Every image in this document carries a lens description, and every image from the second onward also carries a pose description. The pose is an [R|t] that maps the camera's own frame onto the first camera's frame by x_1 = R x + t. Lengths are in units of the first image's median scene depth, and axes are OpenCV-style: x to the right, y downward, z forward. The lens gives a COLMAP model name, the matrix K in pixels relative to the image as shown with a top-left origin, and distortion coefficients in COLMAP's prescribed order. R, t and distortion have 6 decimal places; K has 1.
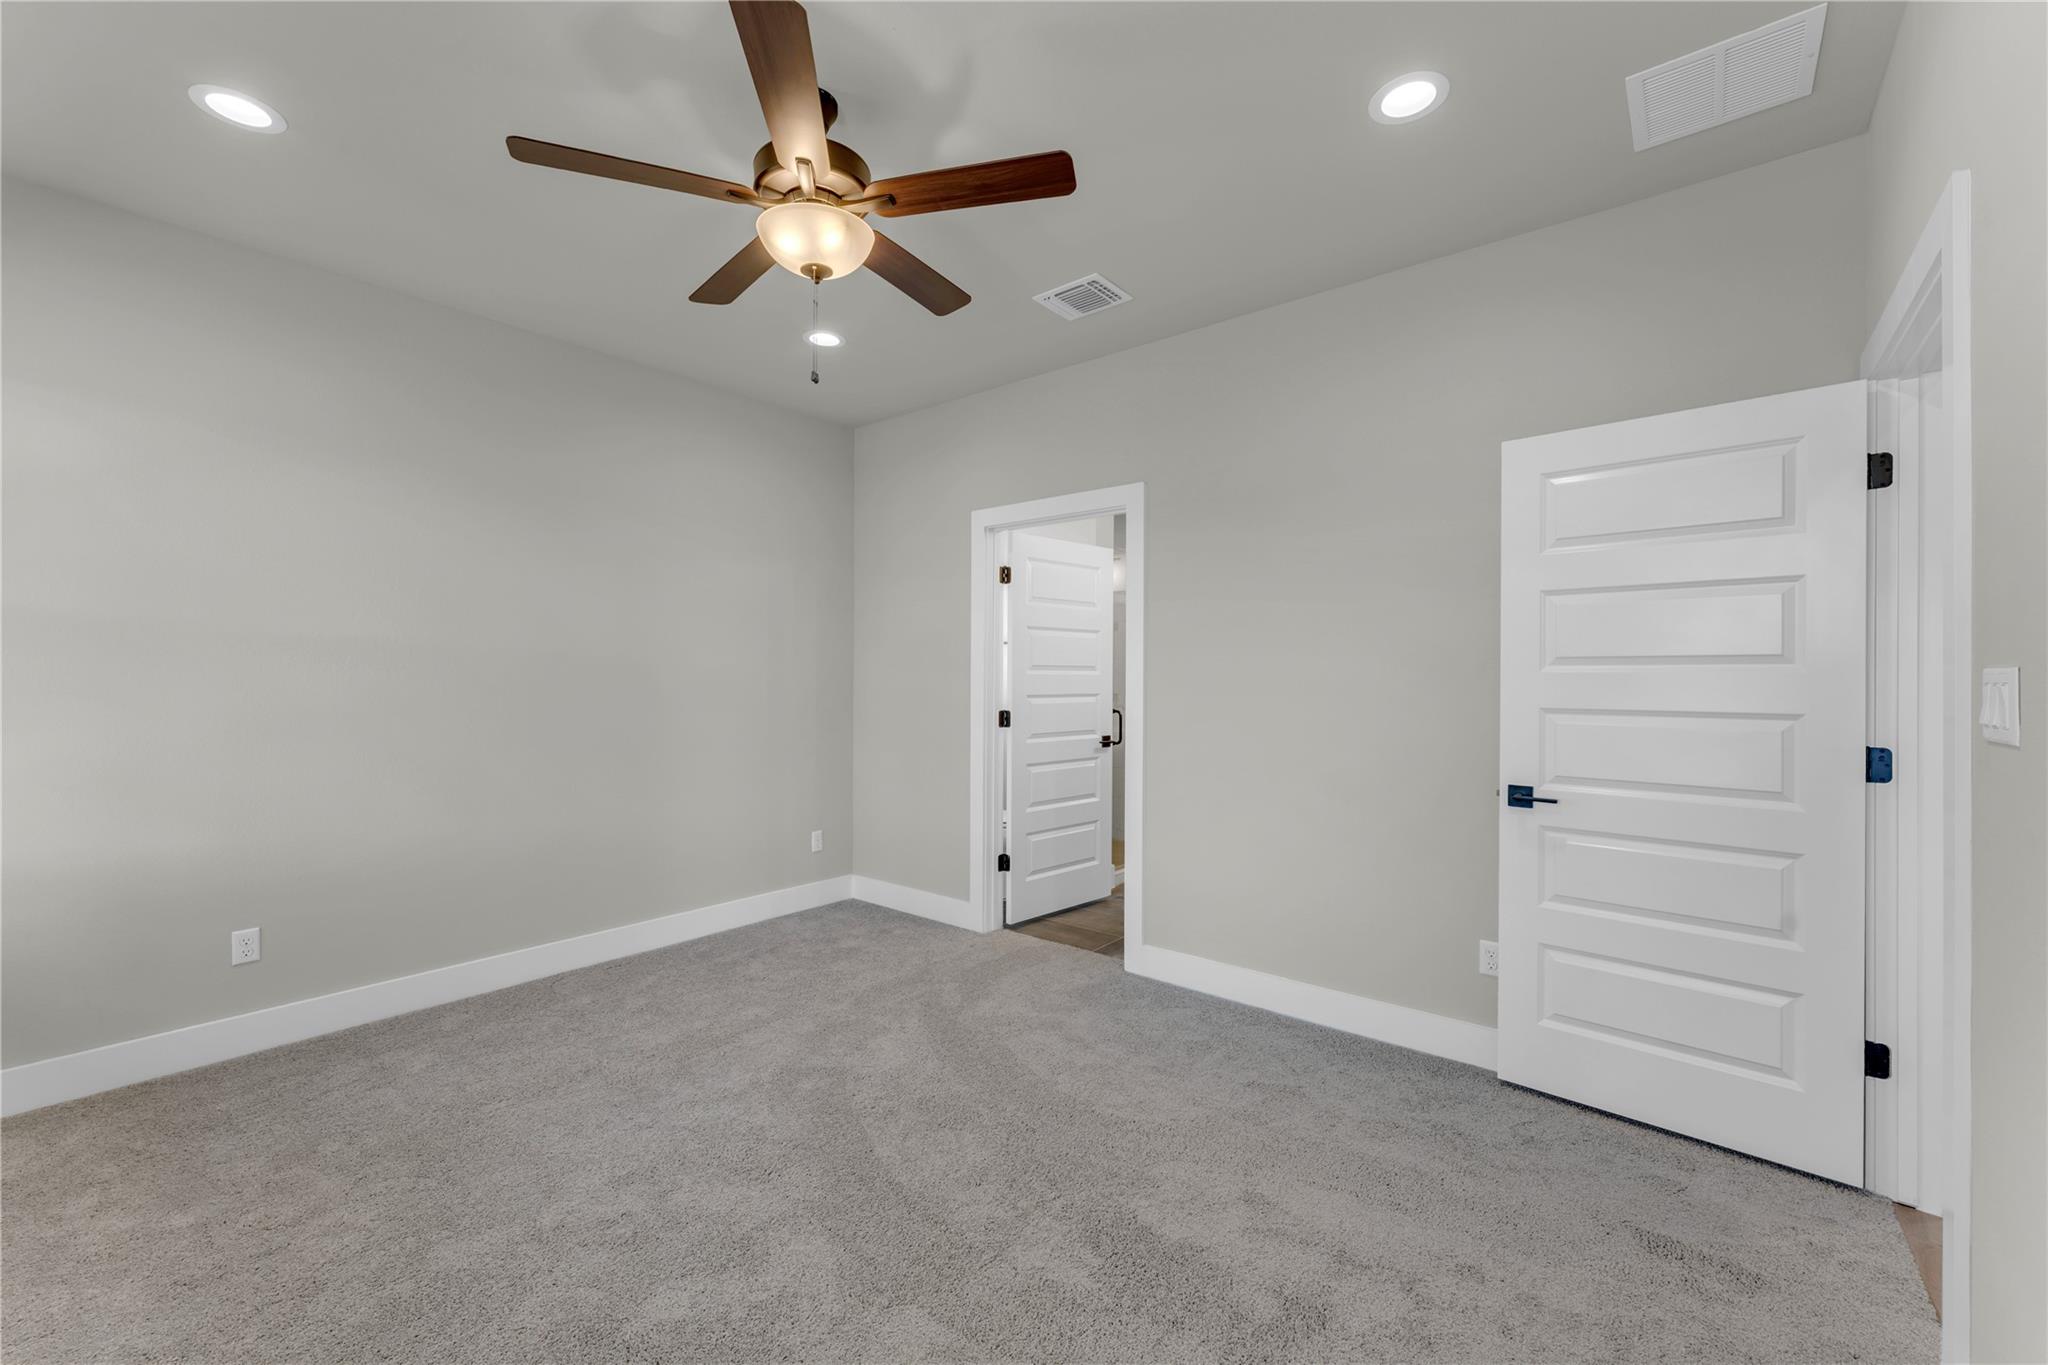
lens RADIAL K [[817.6, 0, 1024.0], [0, 817.6, 682.5], [0, 0, 1]] dist [-0.001843, -0.000253]
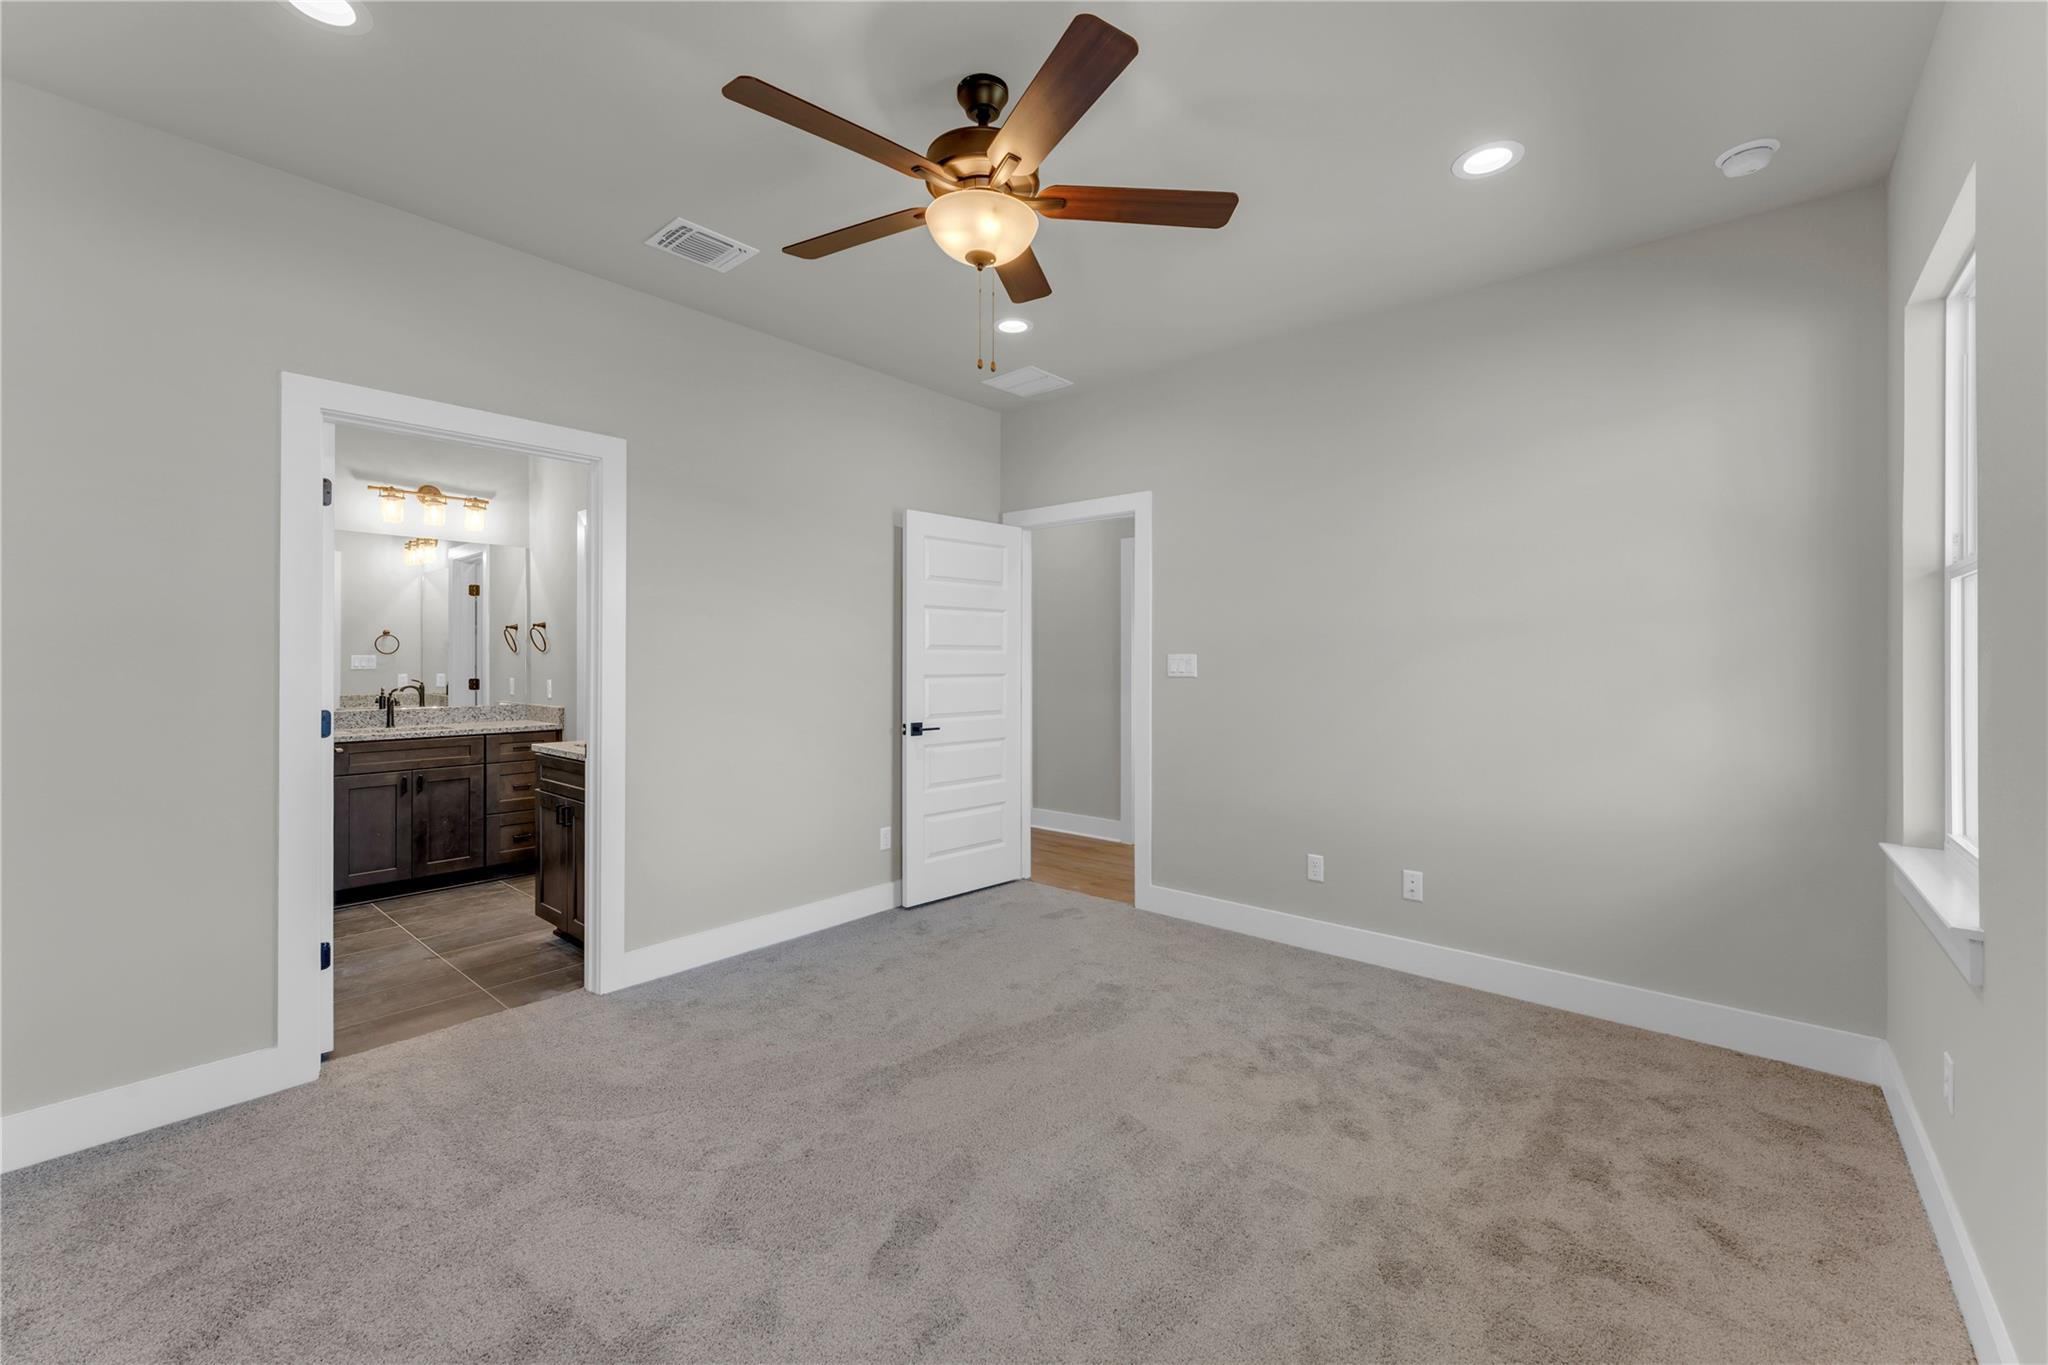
lens RADIAL K [[830.6, 0, 1023.7], [0, 830.6, 656.2], [0, 0, 1]] dist [-0.000909, -0.000059]
pose [[0.012256, -0.000101, 0.999925, -1.035853], [-0.001050, 0.999999, 0.000114, -0.007378], [-0.999924, -0.001051, 0.012256, 0.748476]]
